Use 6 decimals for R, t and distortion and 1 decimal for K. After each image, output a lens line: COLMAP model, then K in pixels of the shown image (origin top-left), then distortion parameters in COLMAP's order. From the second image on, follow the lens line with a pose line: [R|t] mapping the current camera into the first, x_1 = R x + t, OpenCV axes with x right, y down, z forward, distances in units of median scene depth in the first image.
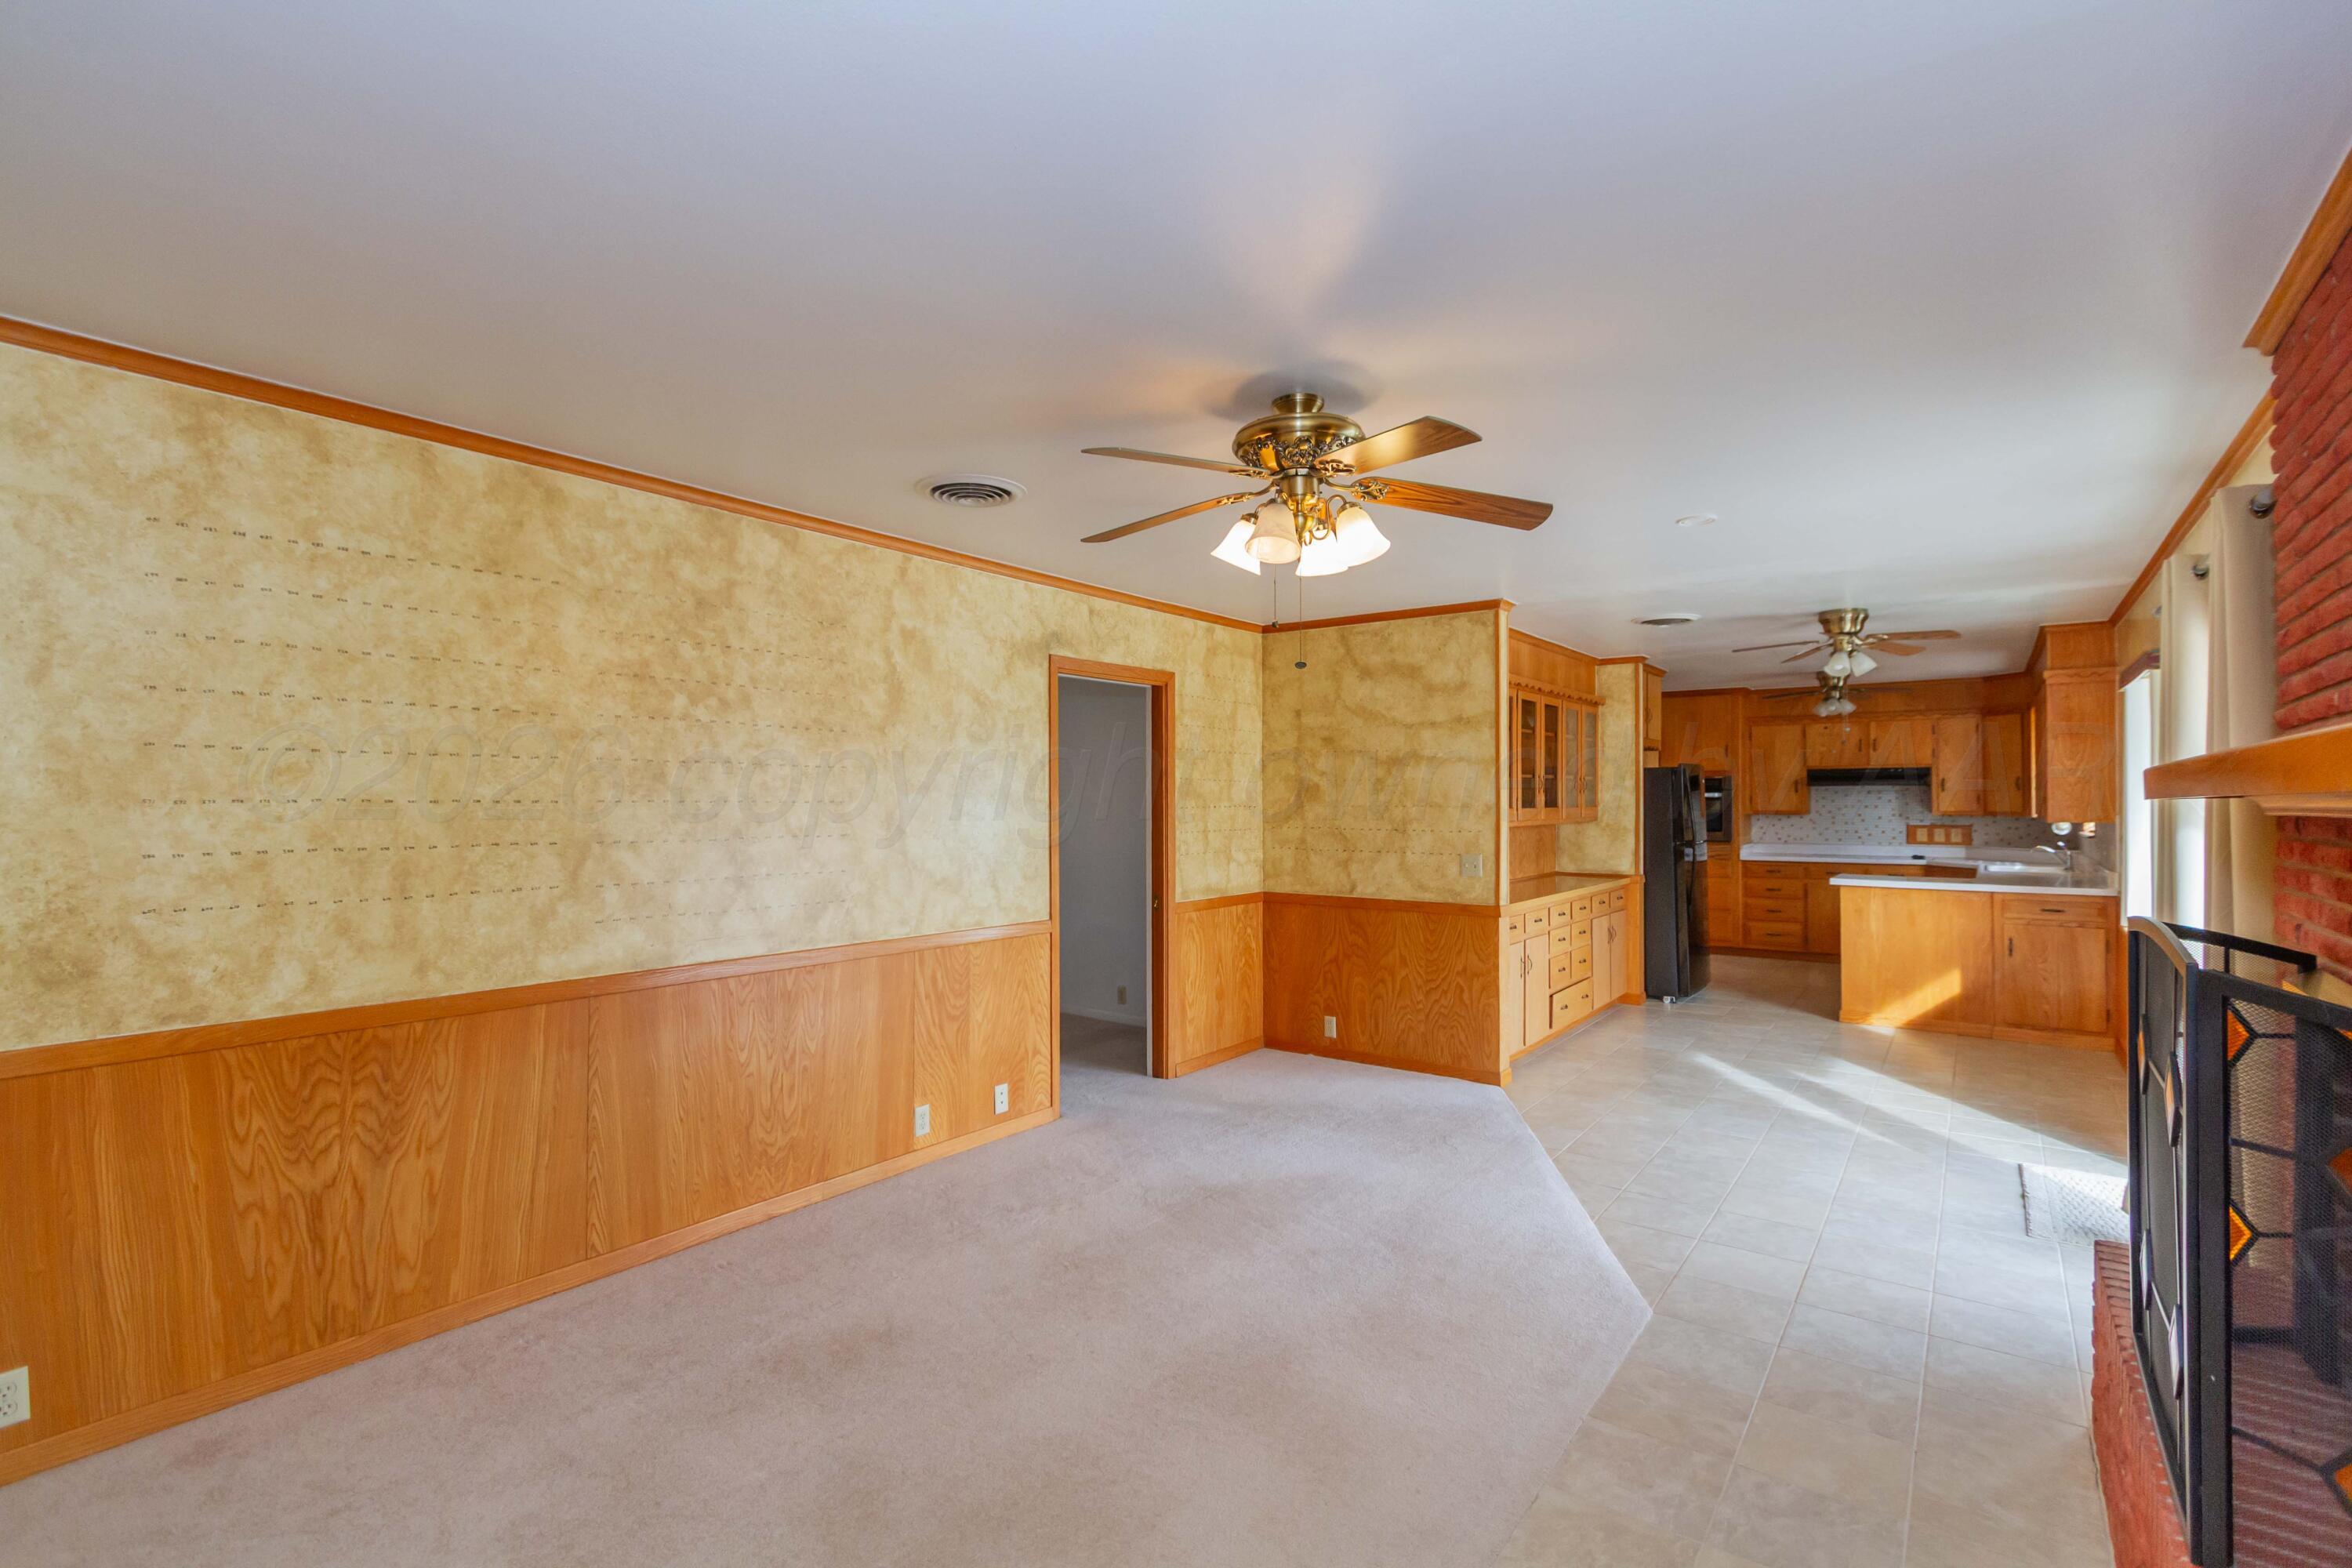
lens RADIAL K [[1072.0, 0, 1174.3], [0, 1072.0, 783.3], [0, 0, 1]] dist [0.005576, 0.000927]
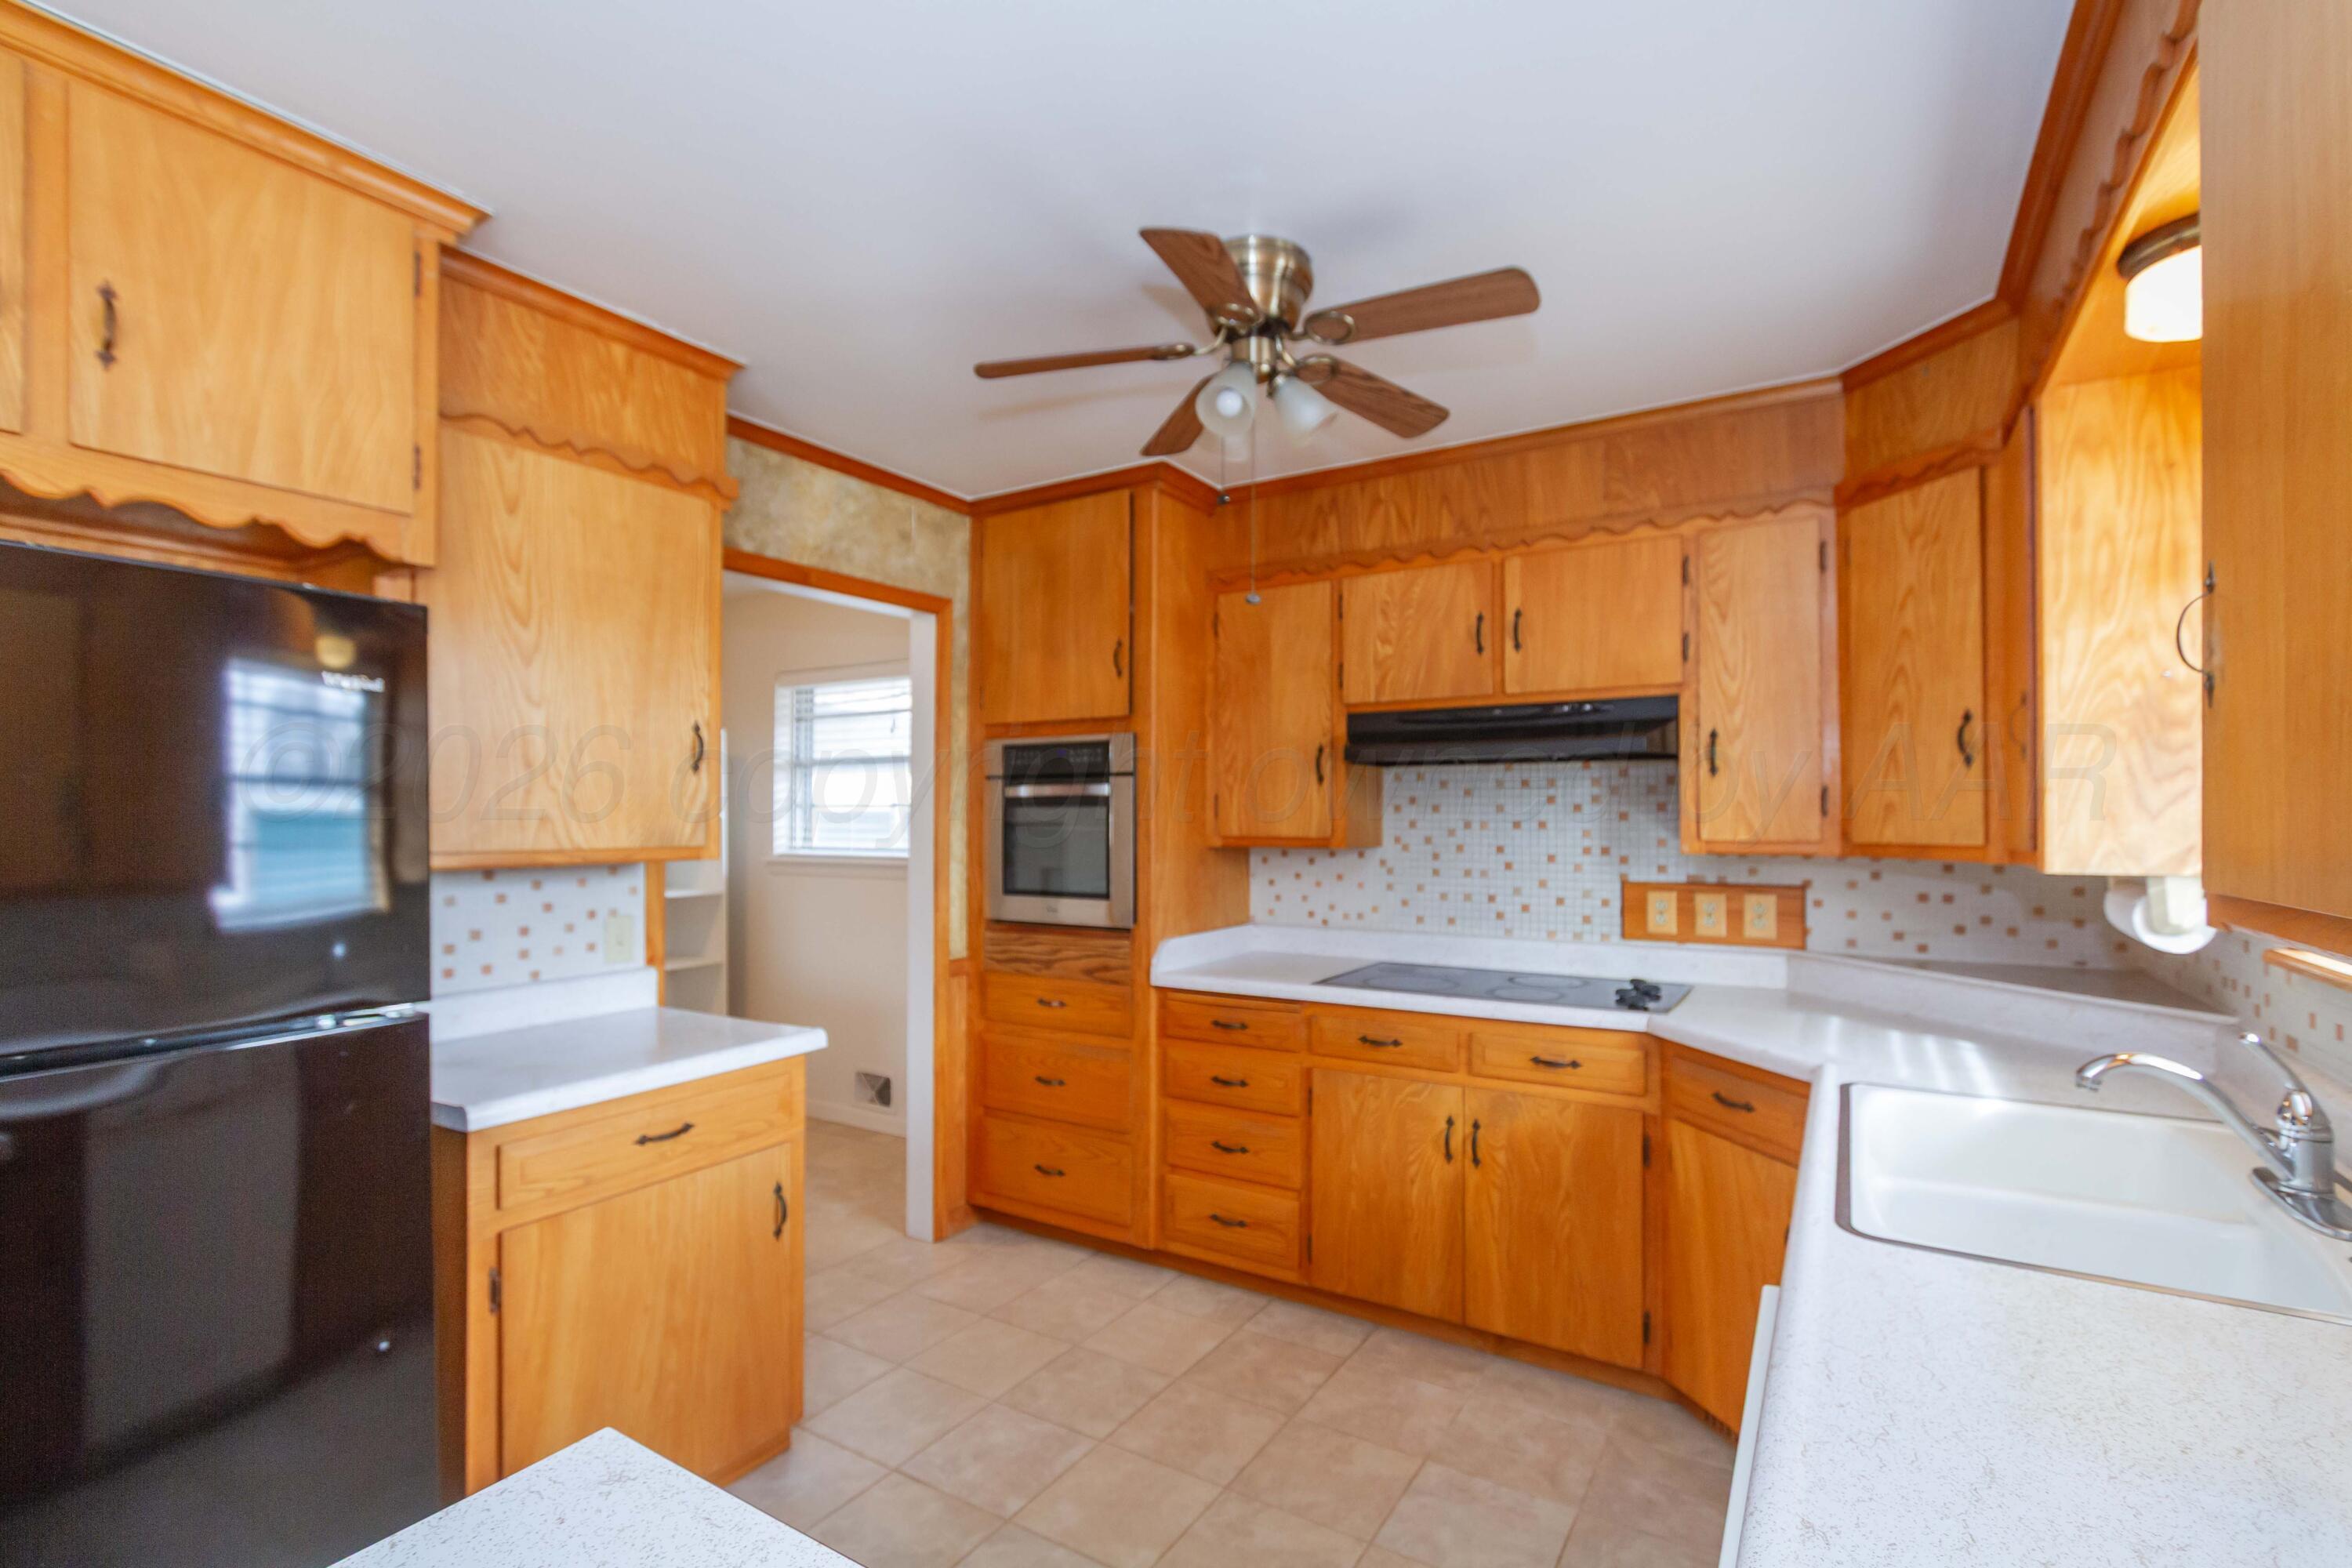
lens RADIAL K [[1072.0, 0, 1168.5], [0, 1072.0, 807.7], [0, 0, 1]] dist [0.005576, 0.000927]
pose [[0.997108, 0.002545, 0.075961, 0.551388], [-0.003101, 0.999969, 0.007205, 0.015176], [-0.075940, -0.007420, 0.997085, 0.727306]]
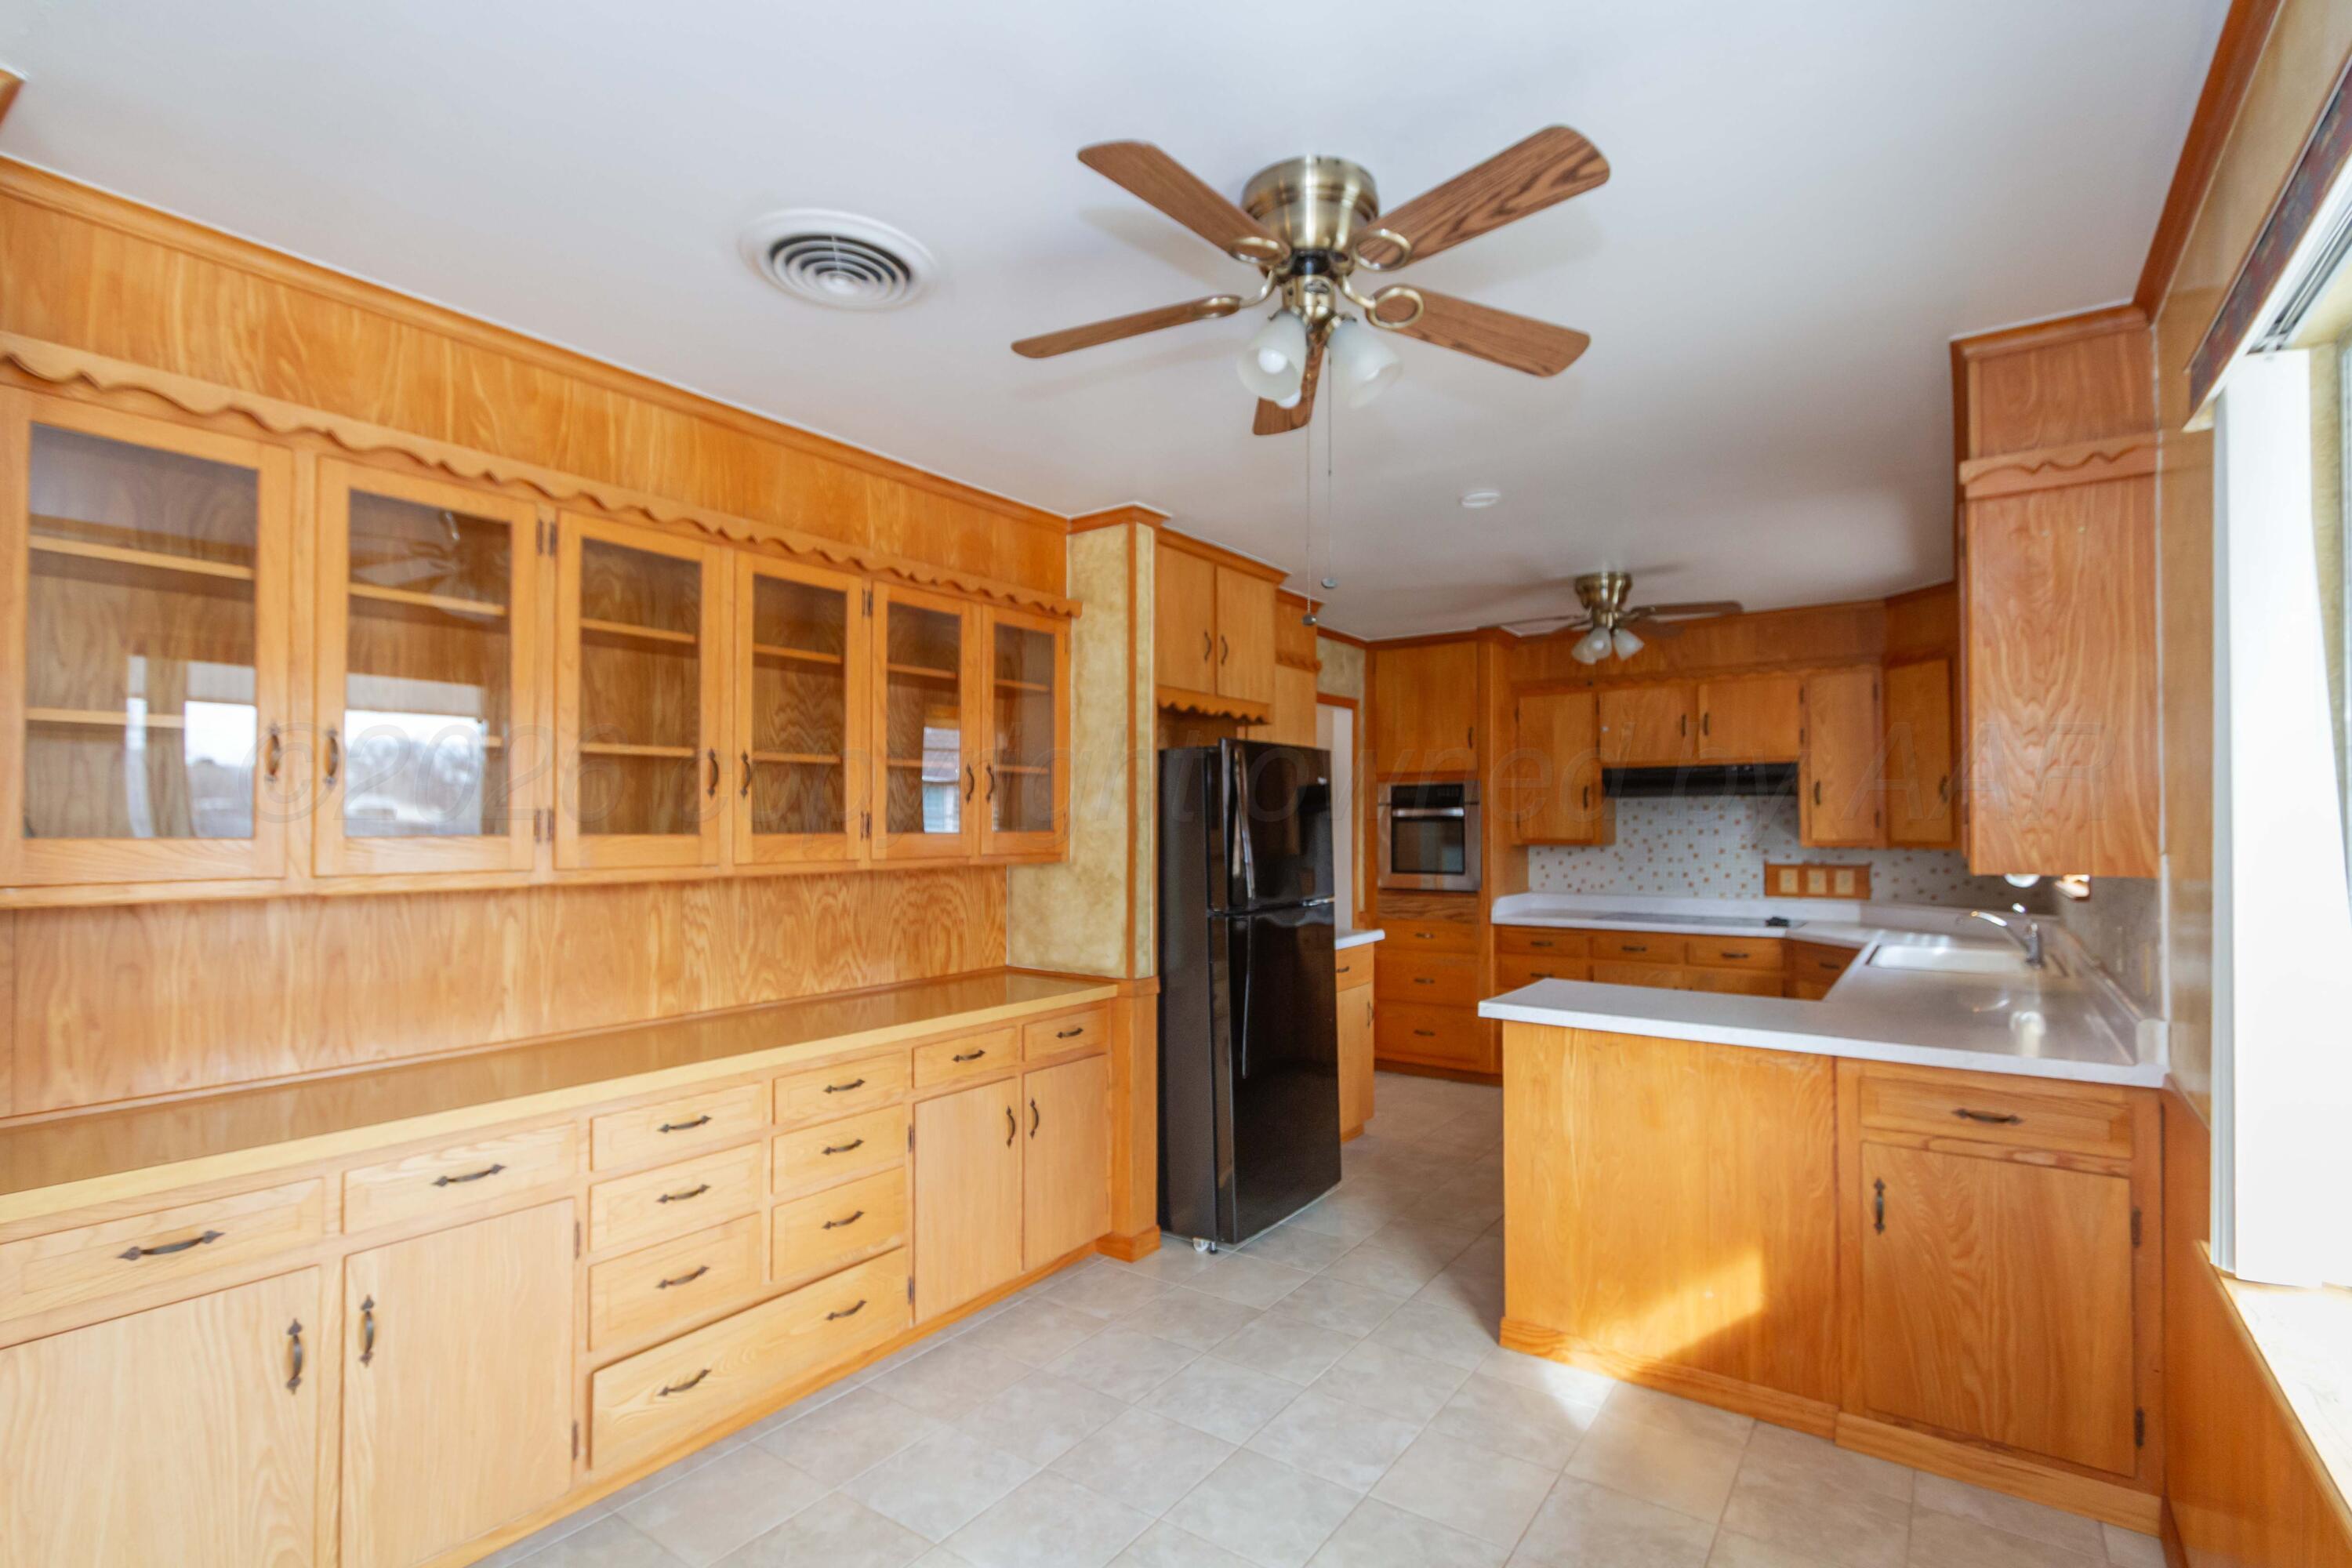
lens RADIAL K [[1072.0, 0, 1205.6], [0, 1072.0, 803.8], [0, 0, 1]] dist [0.005576, 0.000927]
pose [[0.999455, 0.001432, 0.032968, 0.383730], [-0.001260, 0.999985, -0.005239, 0.010427], [-0.032975, 0.005194, 0.999443, 0.458071]]
